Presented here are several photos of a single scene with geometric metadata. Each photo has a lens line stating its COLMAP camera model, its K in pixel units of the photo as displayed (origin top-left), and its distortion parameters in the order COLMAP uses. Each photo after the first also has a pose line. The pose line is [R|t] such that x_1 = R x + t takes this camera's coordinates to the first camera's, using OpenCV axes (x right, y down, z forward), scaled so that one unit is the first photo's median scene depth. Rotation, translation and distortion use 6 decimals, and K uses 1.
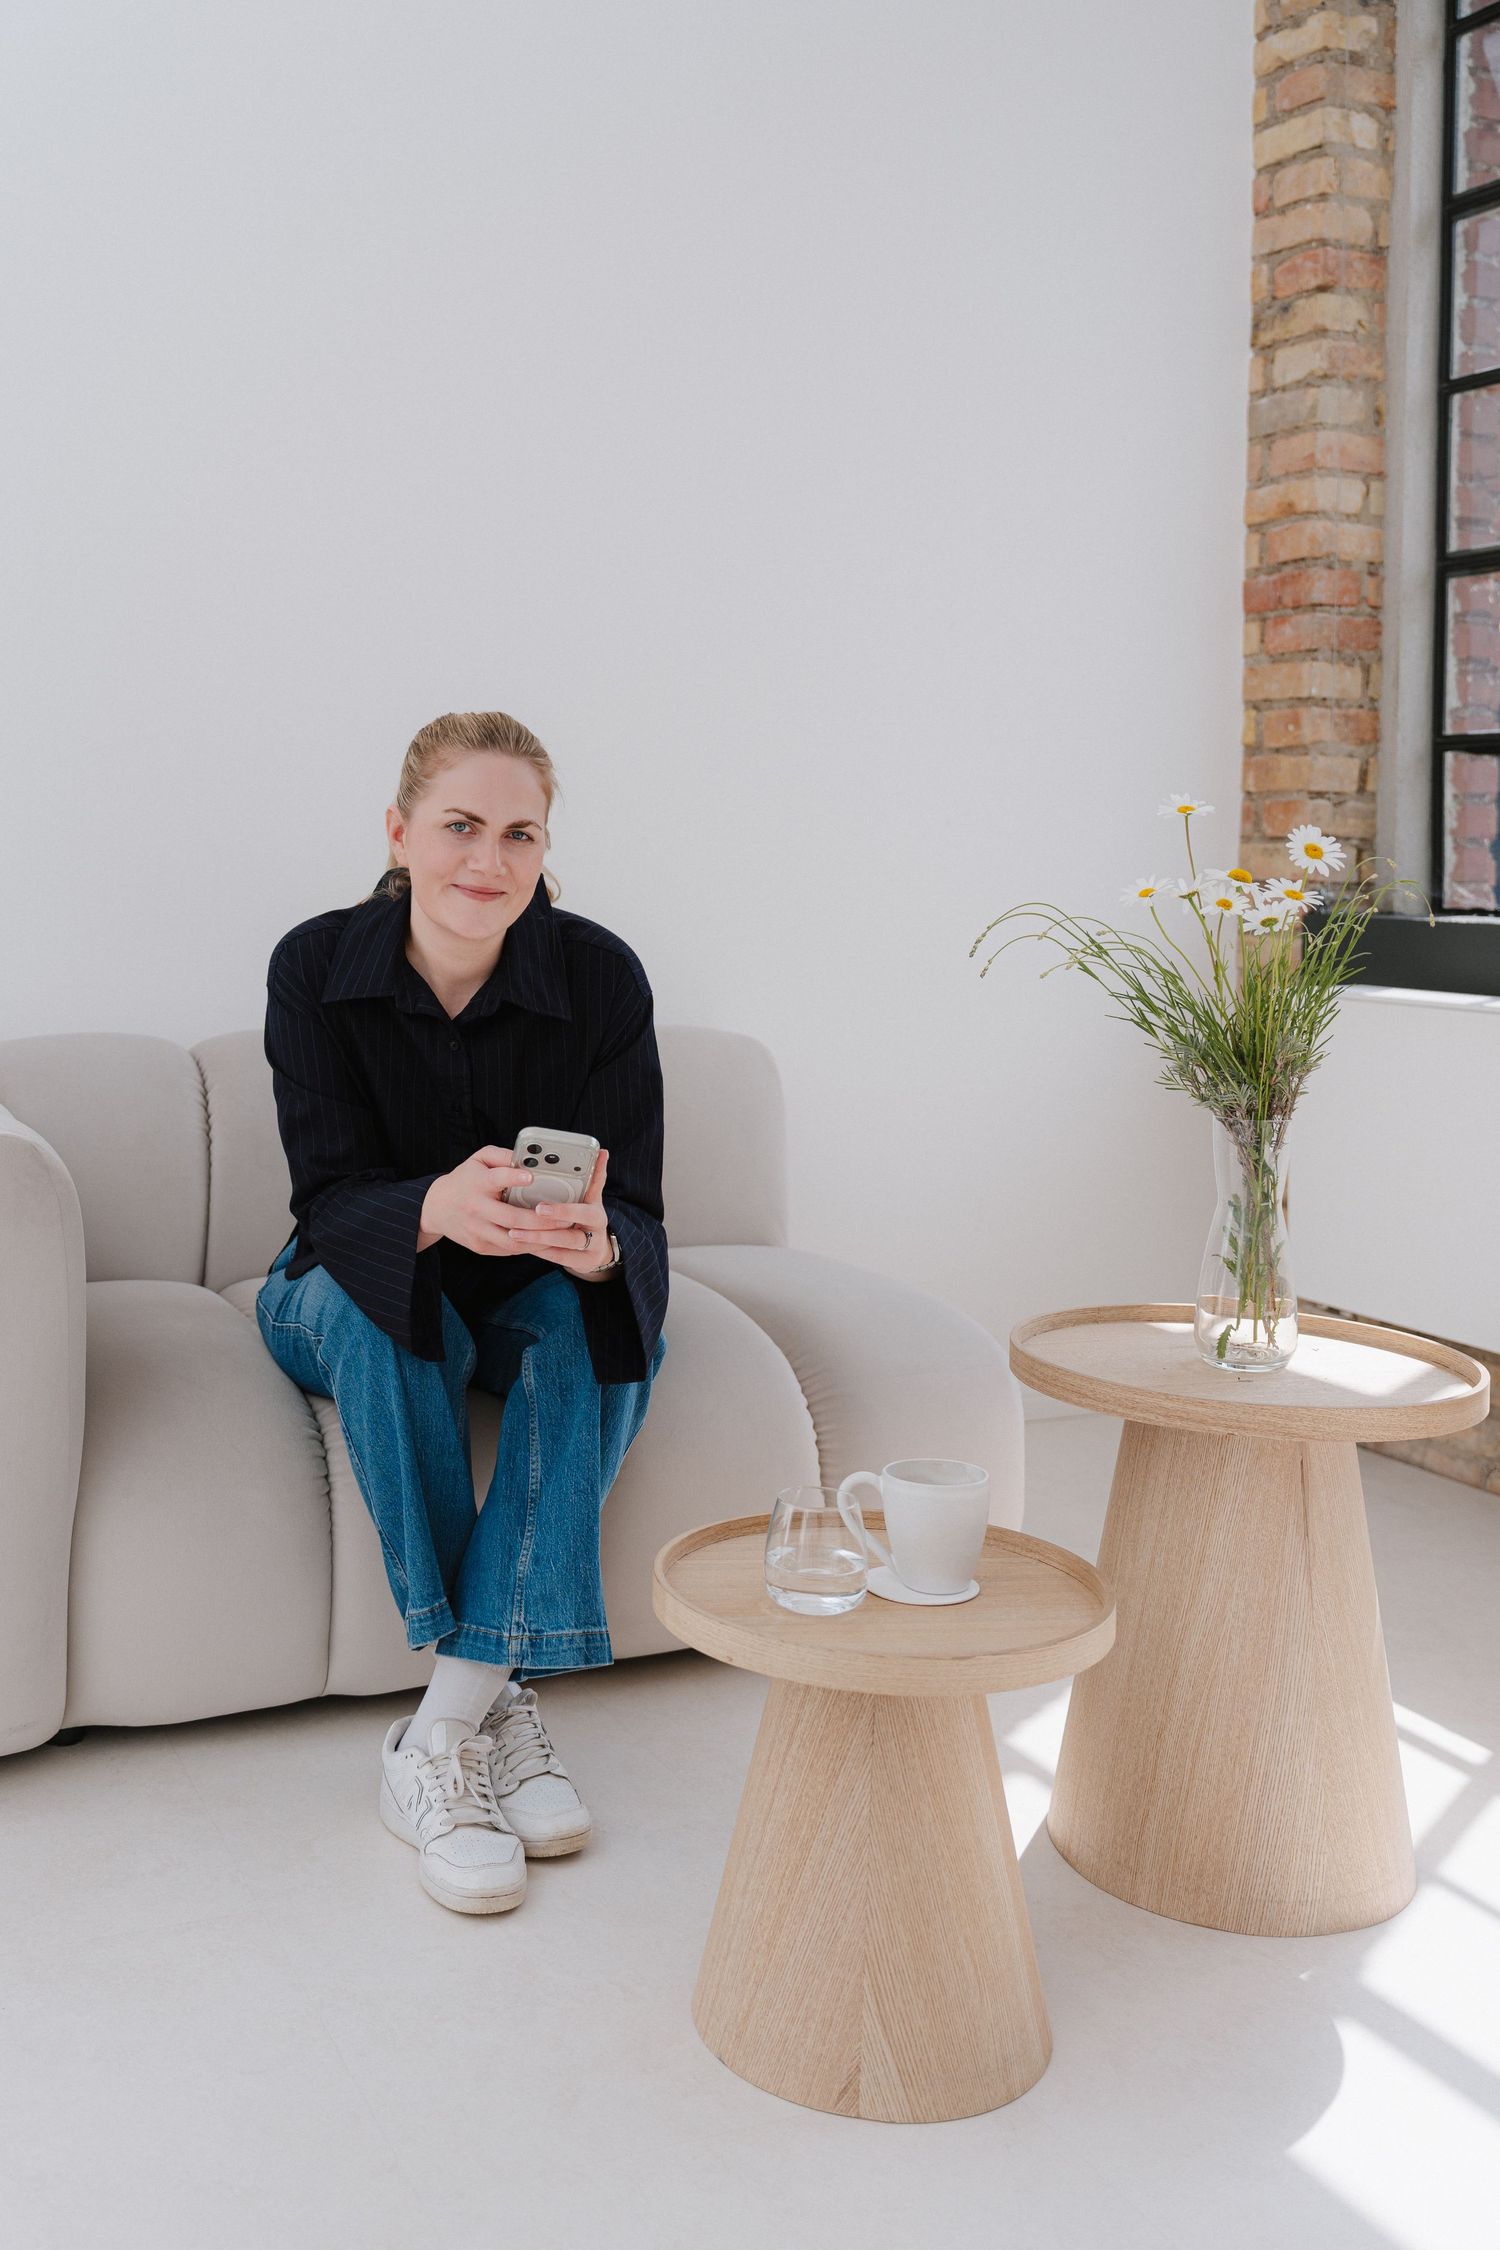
lens RADIAL K [[2103.0, 0, 496.7], [0, 2103.0, 887.5], [0, 0, 1]] dist [-0.014665, -0.003591]
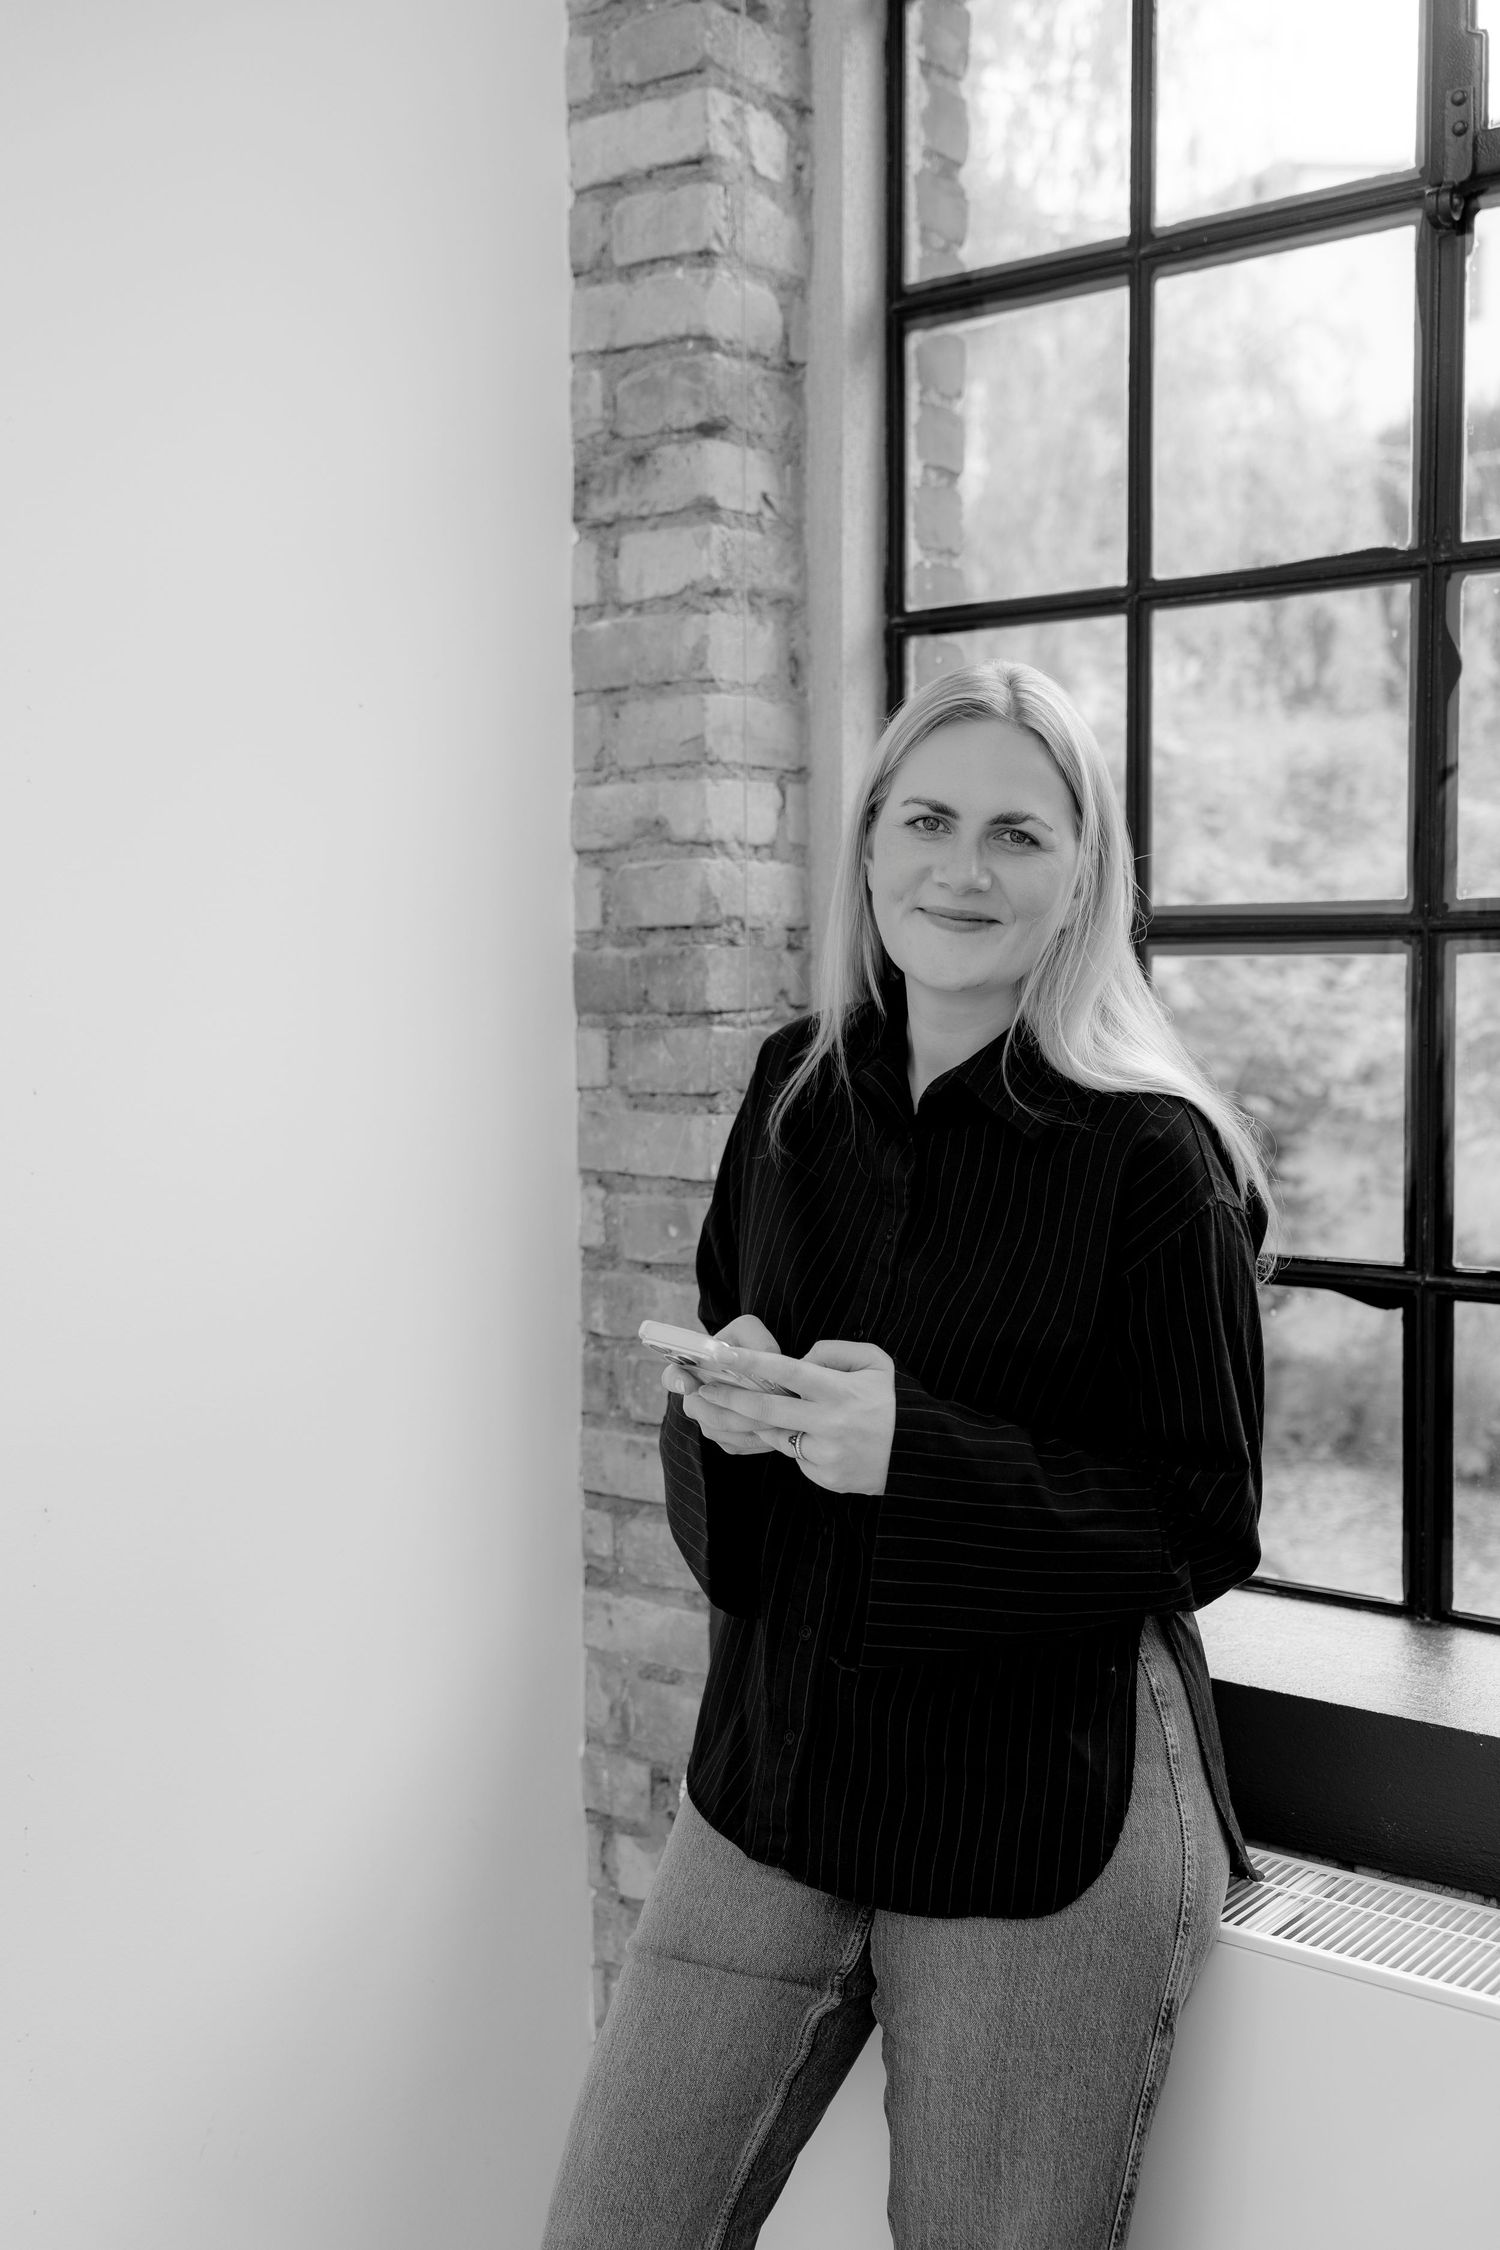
lens RADIAL K [[2329.0, 0, 787.3], [0, 2329.0, 1112.2], [0, 0, 1]] dist [-0.006301, 0.005307]
pose [[0.860943, -0.050745, 0.506165, 0.096615], [0.027671, 0.998211, 0.053009, -0.139336], [-0.507949, -0.031632, 0.860806, 0.460336]]
